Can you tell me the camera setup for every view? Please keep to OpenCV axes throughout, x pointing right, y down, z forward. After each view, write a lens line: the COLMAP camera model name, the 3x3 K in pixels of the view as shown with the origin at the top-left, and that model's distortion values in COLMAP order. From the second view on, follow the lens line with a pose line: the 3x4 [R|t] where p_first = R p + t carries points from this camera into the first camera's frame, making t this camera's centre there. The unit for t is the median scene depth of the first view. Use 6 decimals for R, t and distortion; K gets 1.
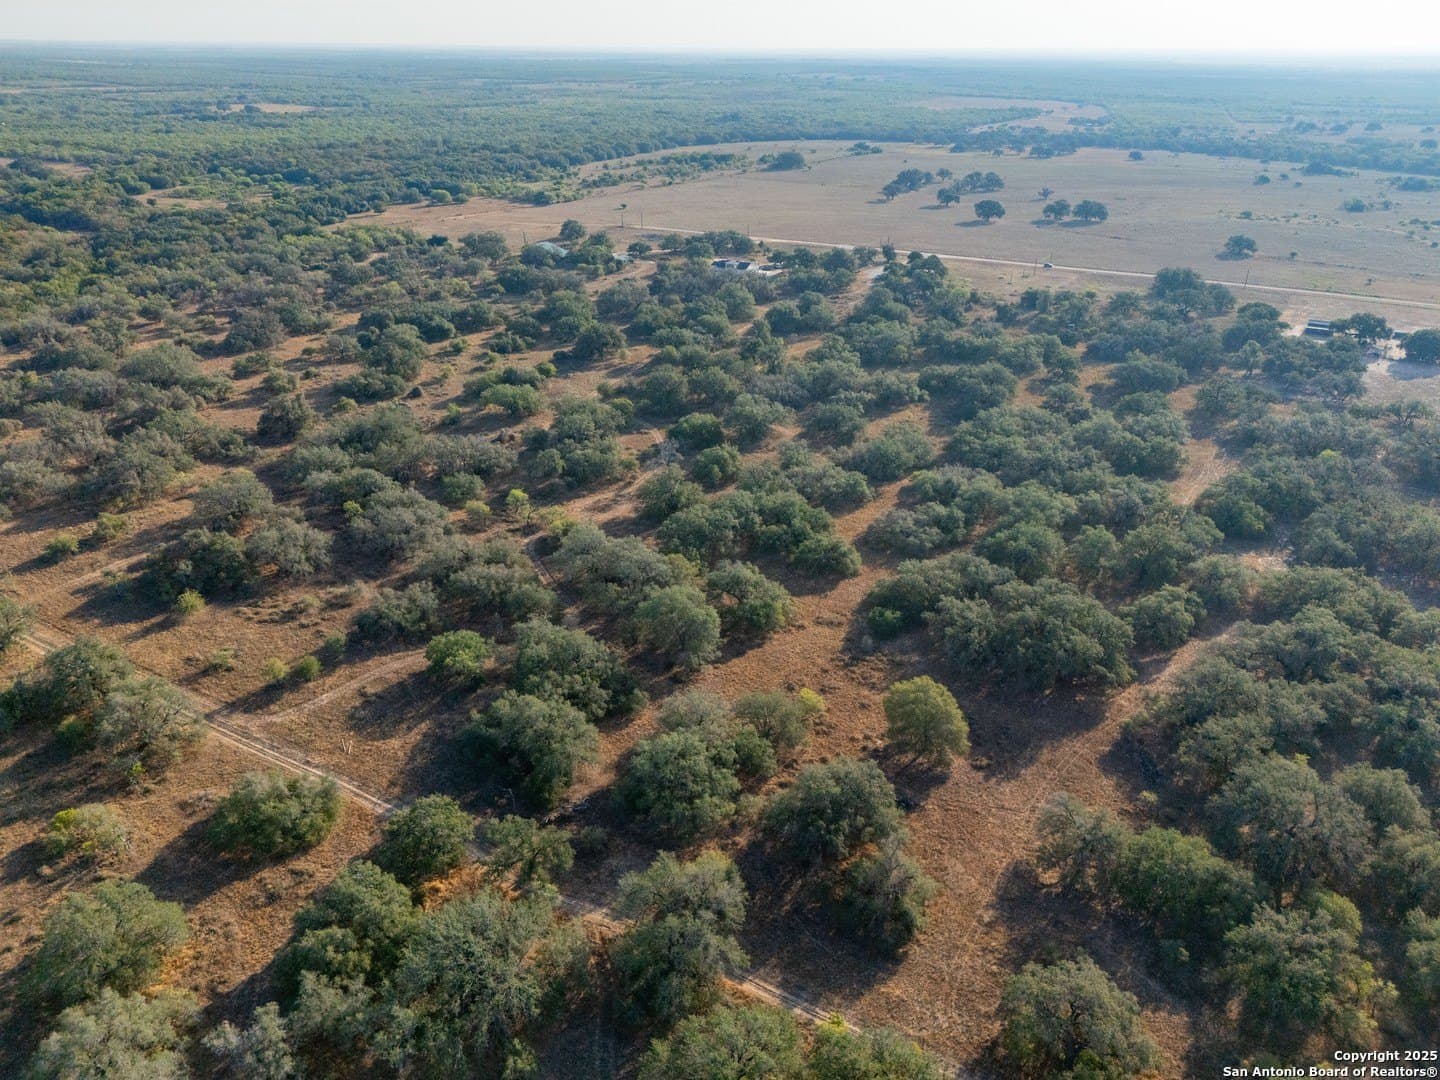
lens RADIAL K [[1058.5, 0, 720.1], [0, 1058.5, 532.4], [0, 0, 1]] dist [0.062974, -0.060882]
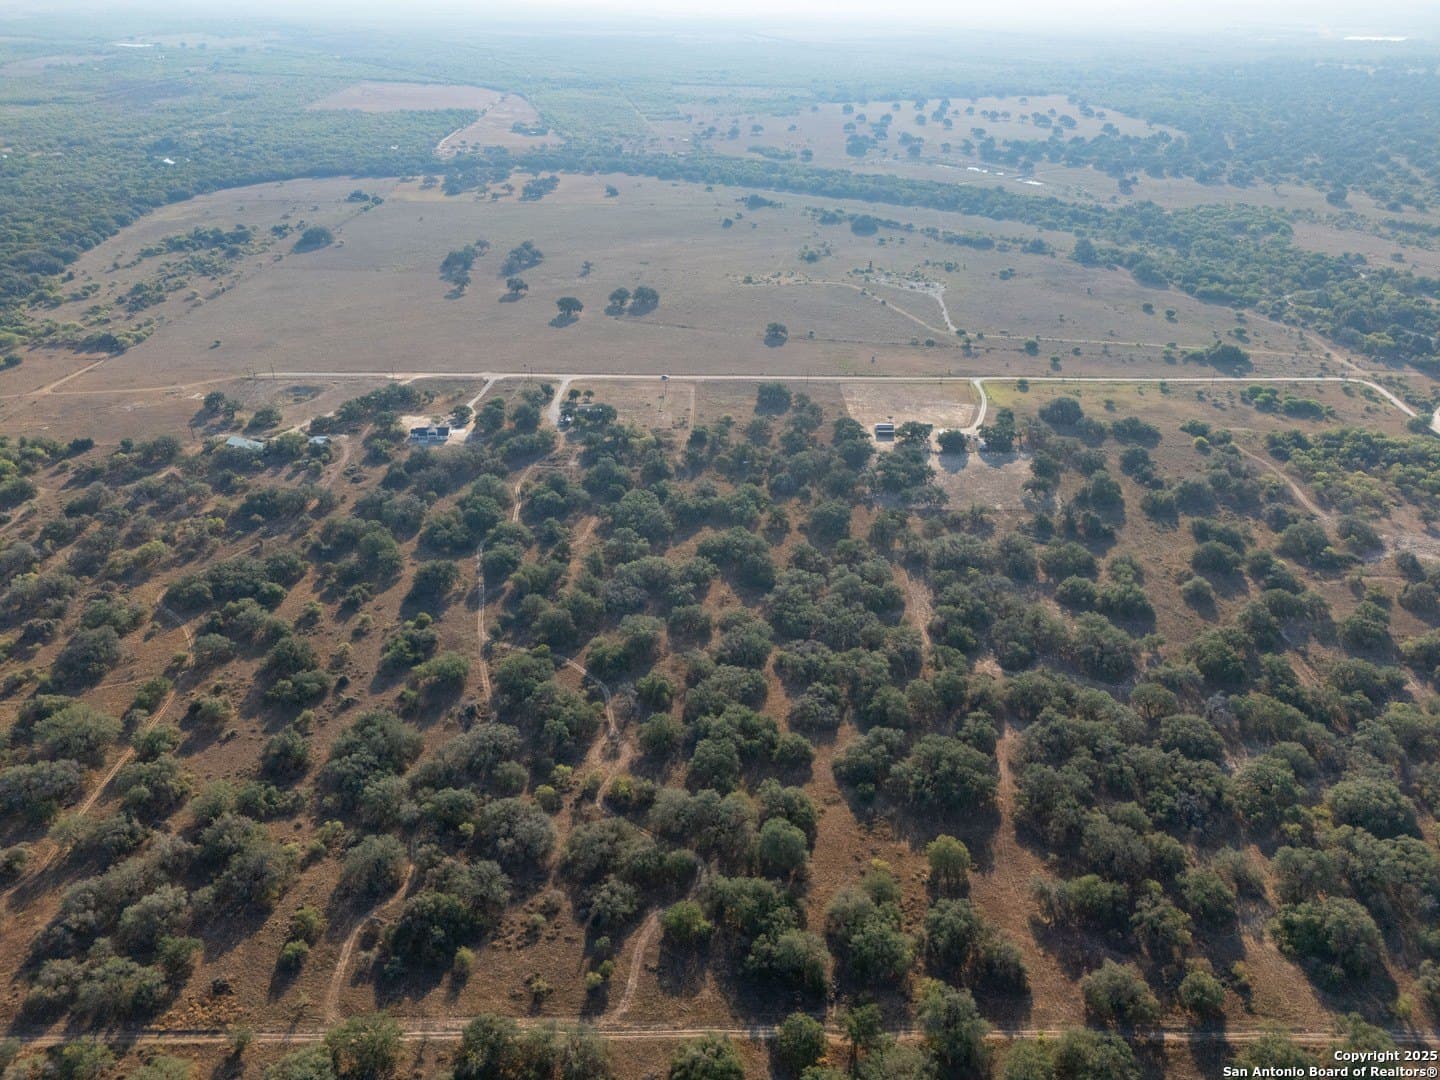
lens RADIAL K [[1058.5, 0, 719.9], [0, 1058.5, 542.5], [0, 0, 1]] dist [0.062974, -0.060882]
pose [[0.852285, -0.248917, 0.460056, -0.737624], [0.213154, 0.968451, 0.129106, -0.580105], [-0.477678, -0.011972, 0.878453, -0.386375]]
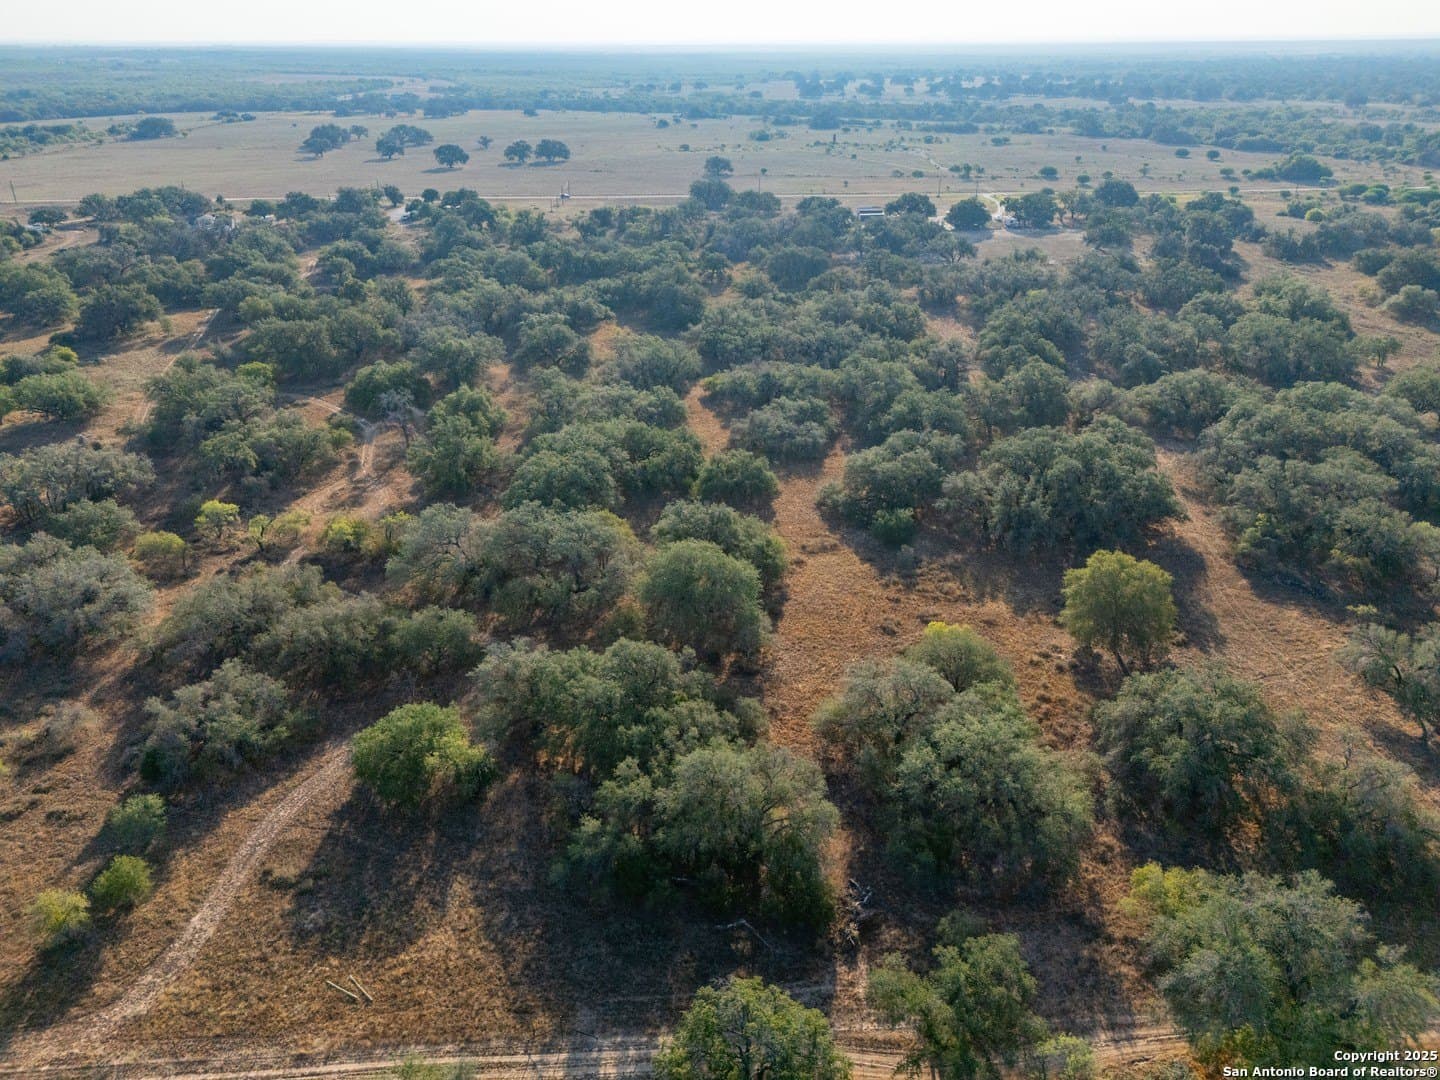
lens RADIAL K [[1058.5, 0, 719.2], [0, 1058.5, 543.0], [0, 0, 1]] dist [0.062974, -0.060882]
pose [[0.829688, -0.245585, 0.501304, -0.339284], [0.239367, 0.967795, 0.077949, 0.006433], [-0.504303, 0.055322, 0.861753, 0.409425]]
